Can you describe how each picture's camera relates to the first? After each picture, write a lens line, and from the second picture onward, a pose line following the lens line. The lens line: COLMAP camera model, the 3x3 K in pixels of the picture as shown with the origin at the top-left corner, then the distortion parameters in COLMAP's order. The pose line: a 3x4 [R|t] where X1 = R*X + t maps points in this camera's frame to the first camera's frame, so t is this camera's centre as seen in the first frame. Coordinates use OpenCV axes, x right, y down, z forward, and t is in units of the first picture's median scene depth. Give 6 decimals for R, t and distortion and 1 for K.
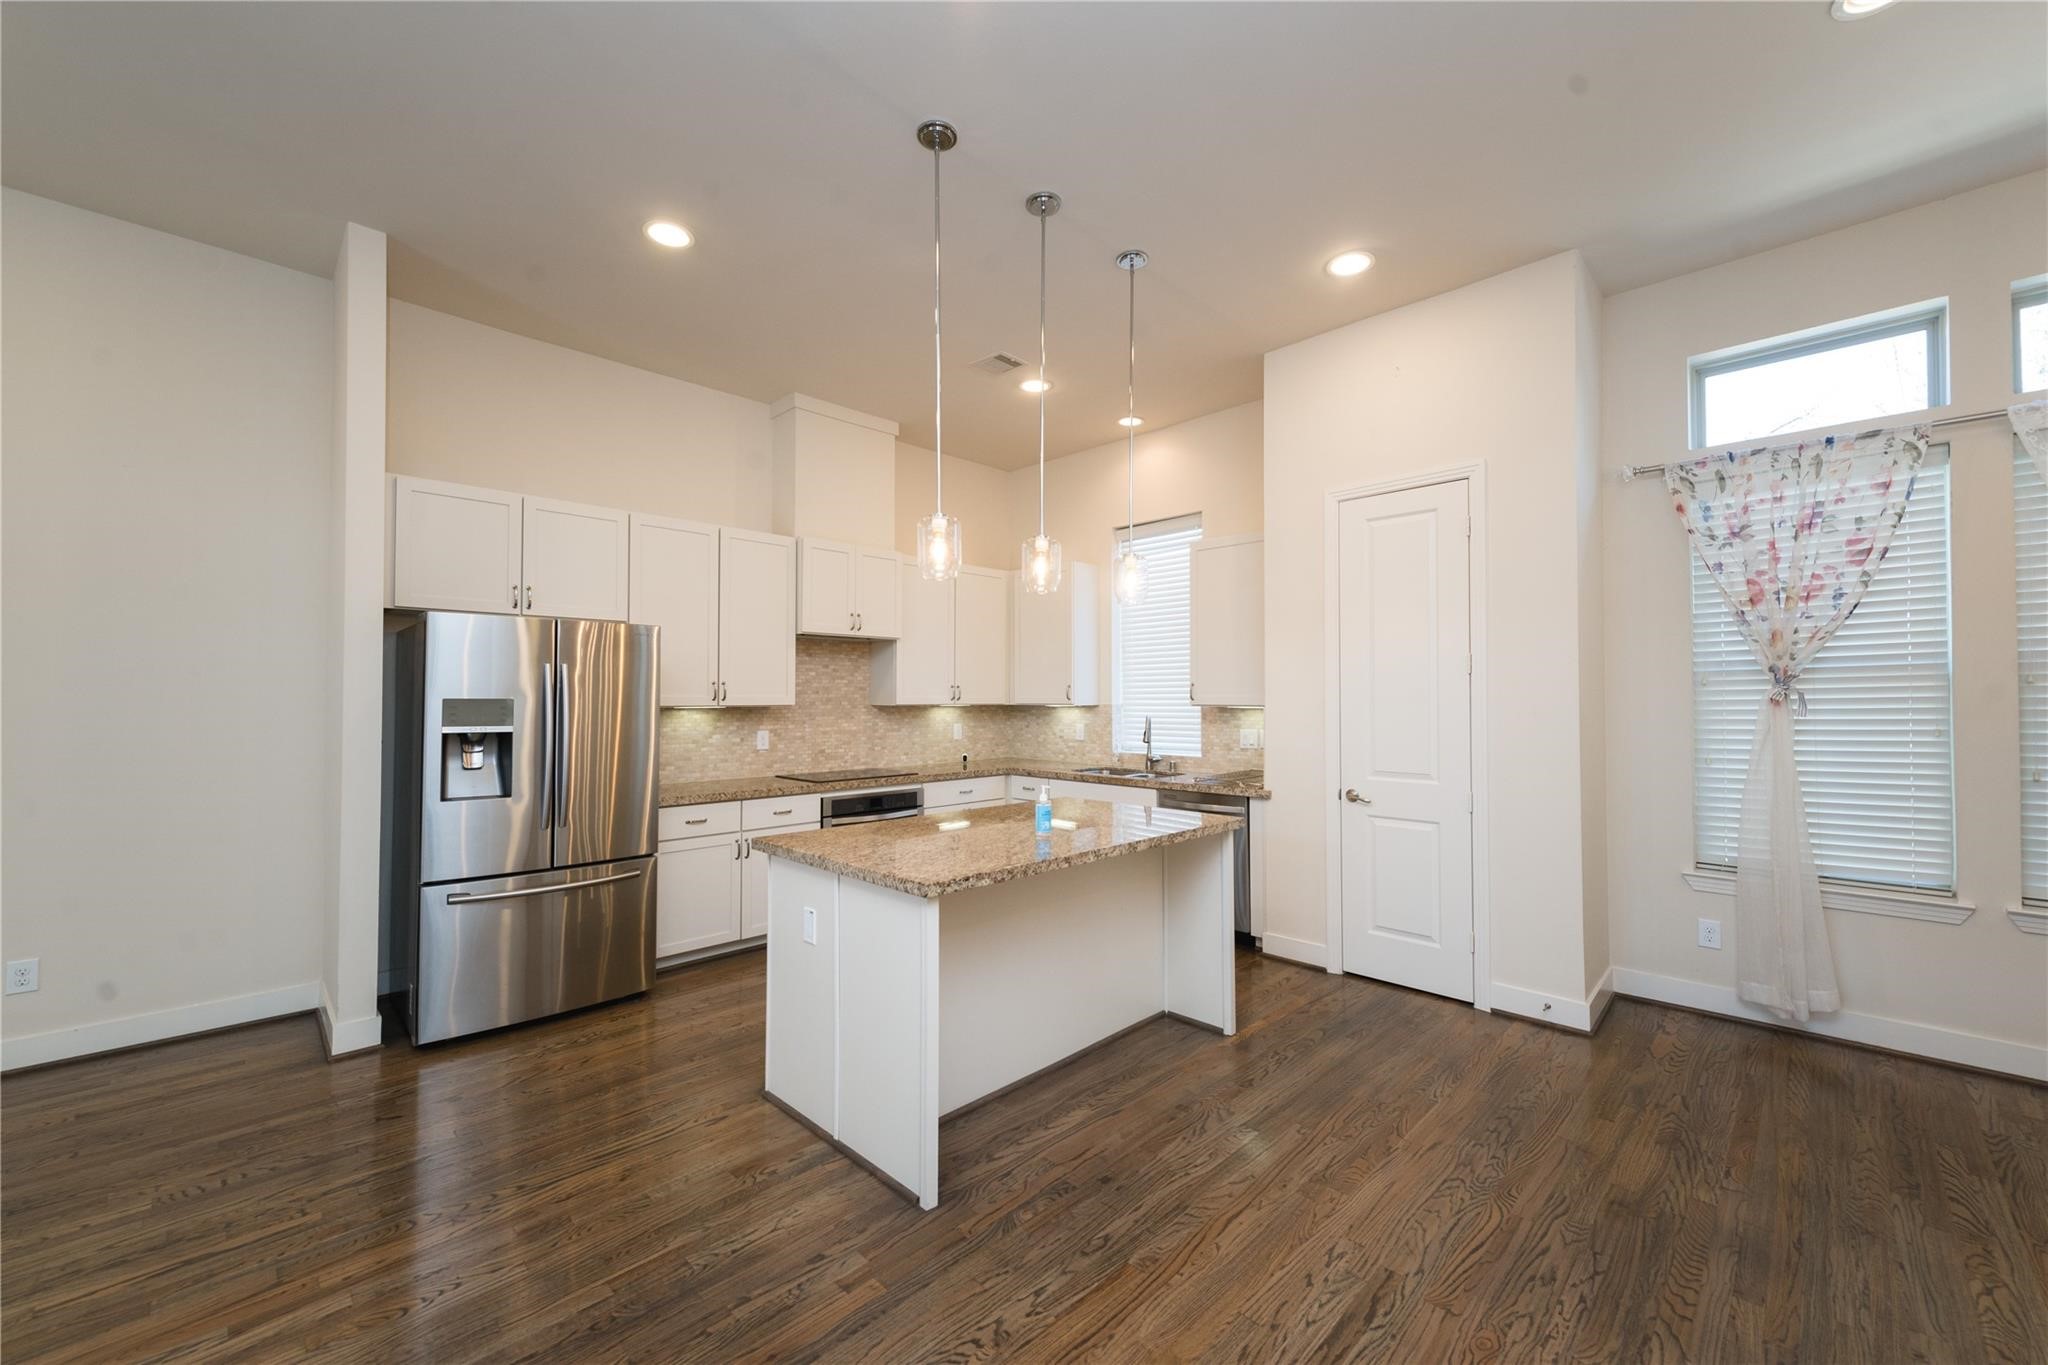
lens RADIAL K [[793.8, 0, 1023.0], [0, 793.8, 684.2], [0, 0, 1]] dist [0.010897, -0.003929]
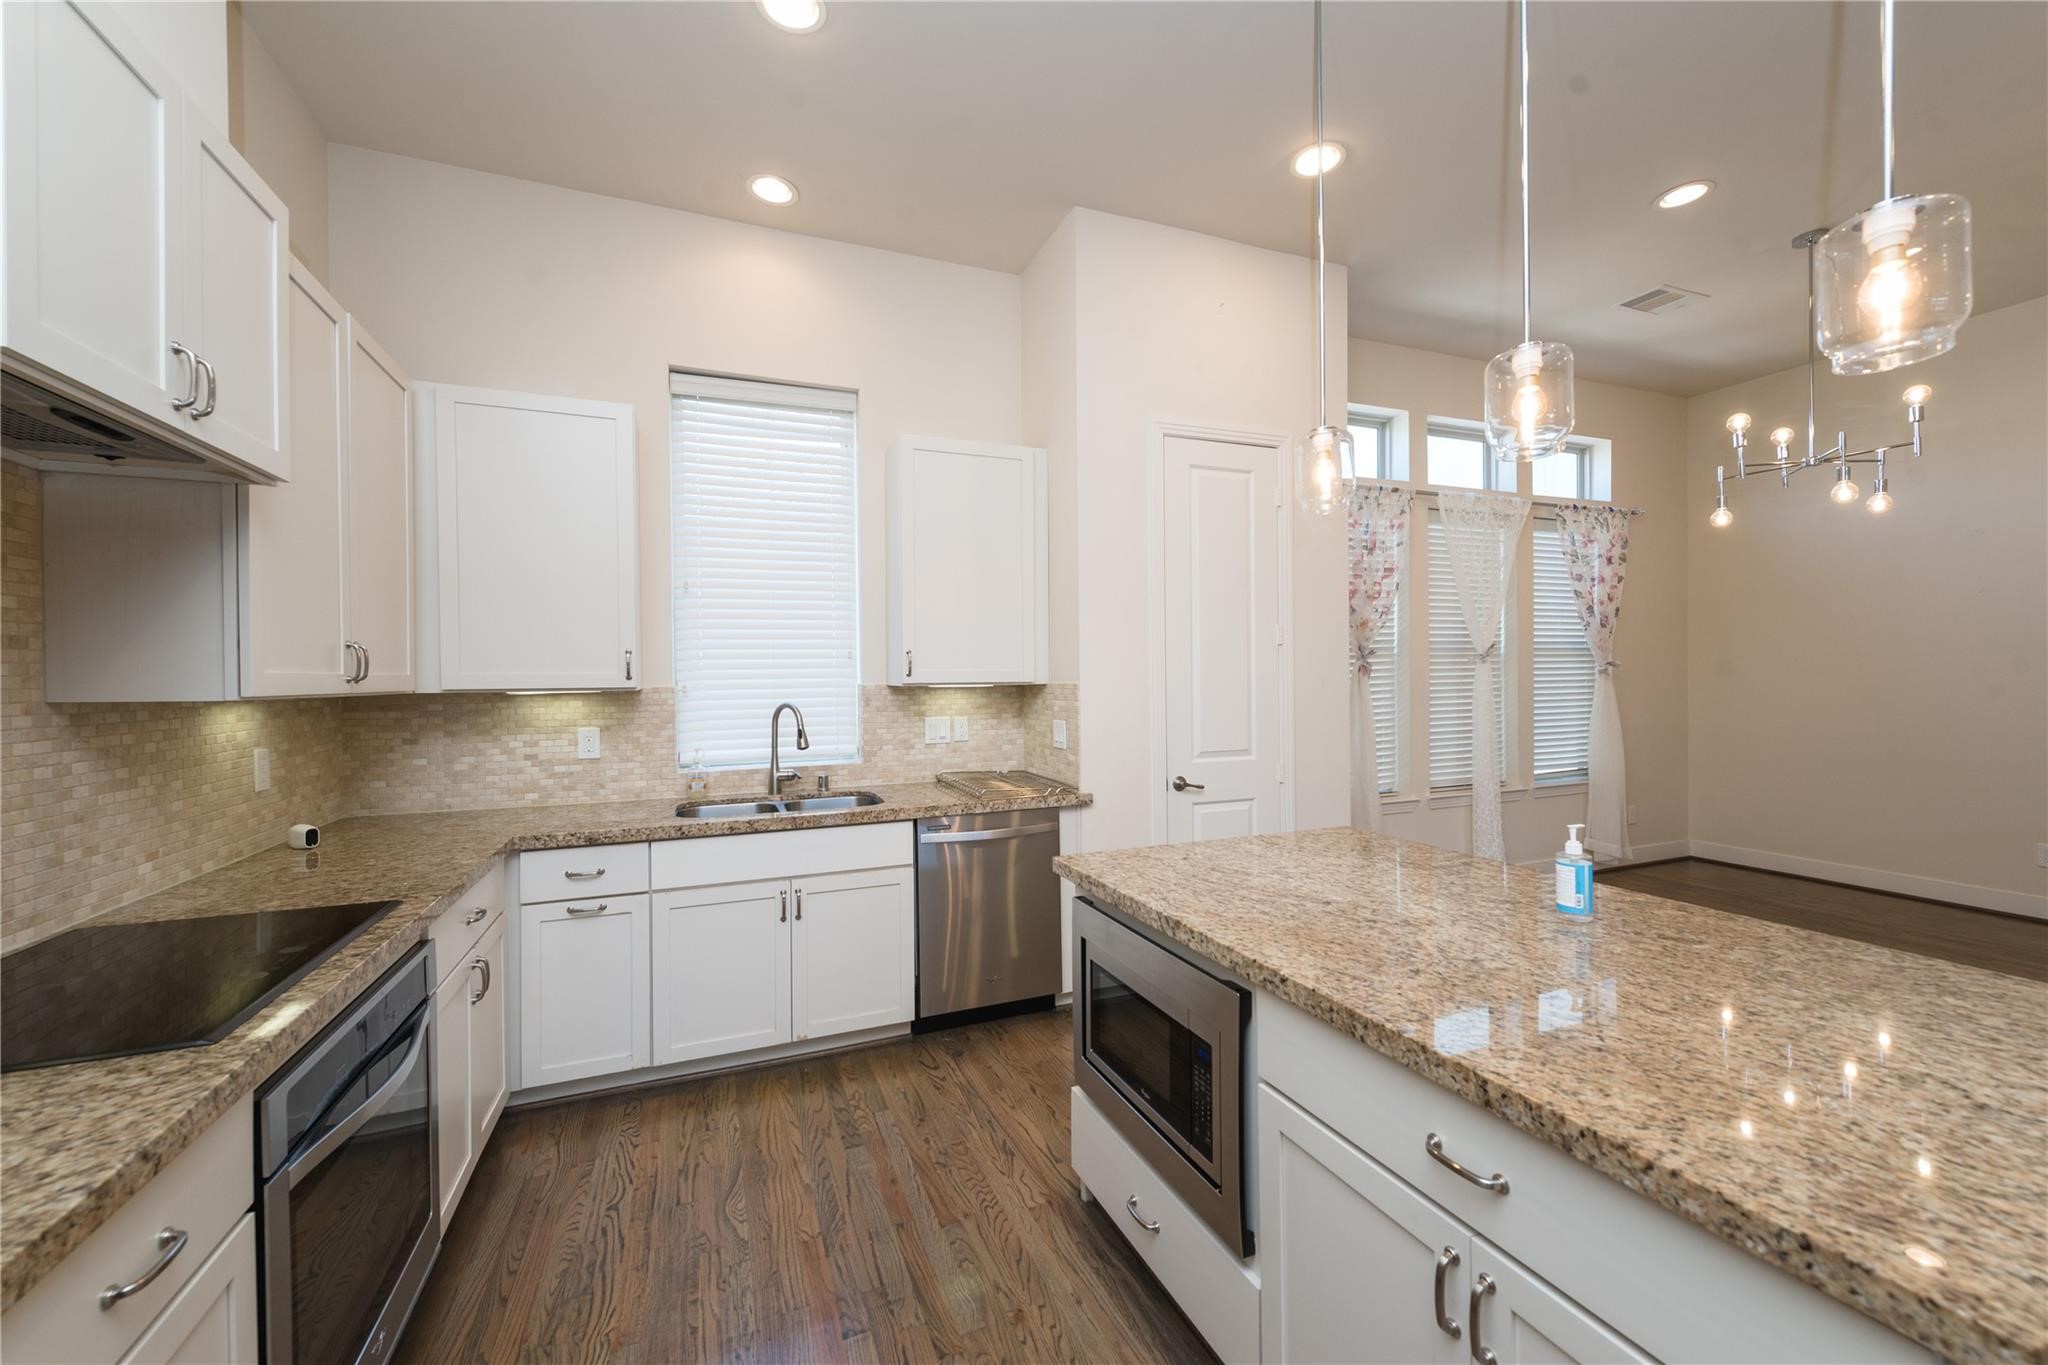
lens RADIAL K [[793.8, 0, 1021.4], [0, 793.8, 682.5], [0, 0, 1]] dist [0.010897, -0.003929]
pose [[0.394031, -0.011144, 0.919029, -0.532763], [-0.003642, 0.999900, 0.013686, 0.024291], [-0.919090, -0.008740, 0.393951, 0.996313]]
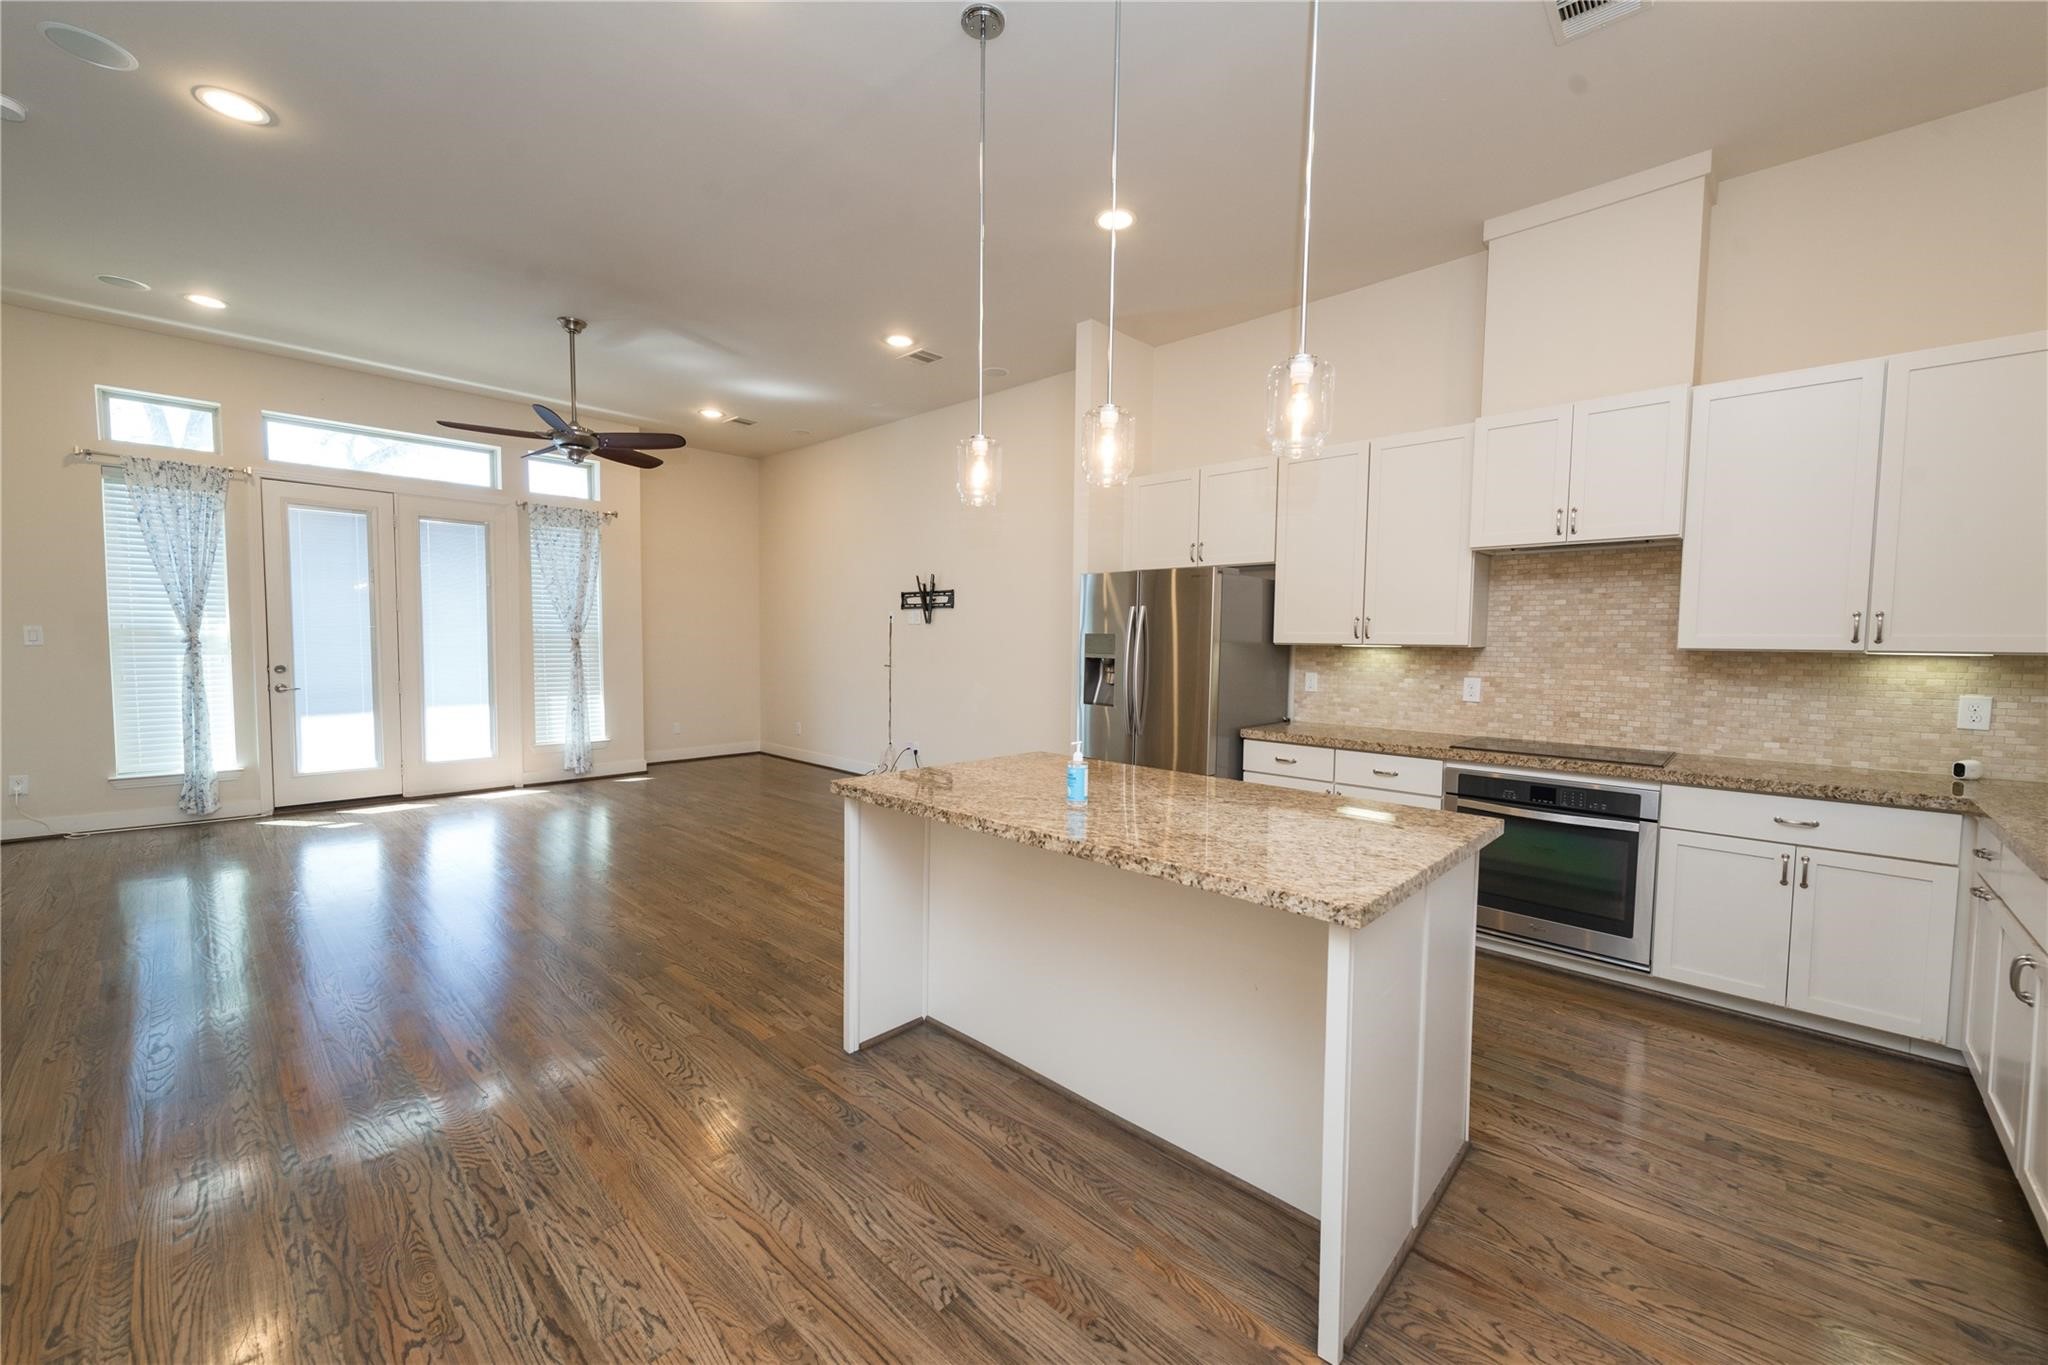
lens RADIAL K [[793.8, 0, 1021.4], [0, 793.8, 685.3], [0, 0, 1]] dist [0.010897, -0.003929]
pose [[0.022021, 0.059728, -0.997972, 0.696577], [0.005831, 0.998189, 0.059870, 0.023995], [0.999741, -0.007138, 0.021633, 0.818712]]
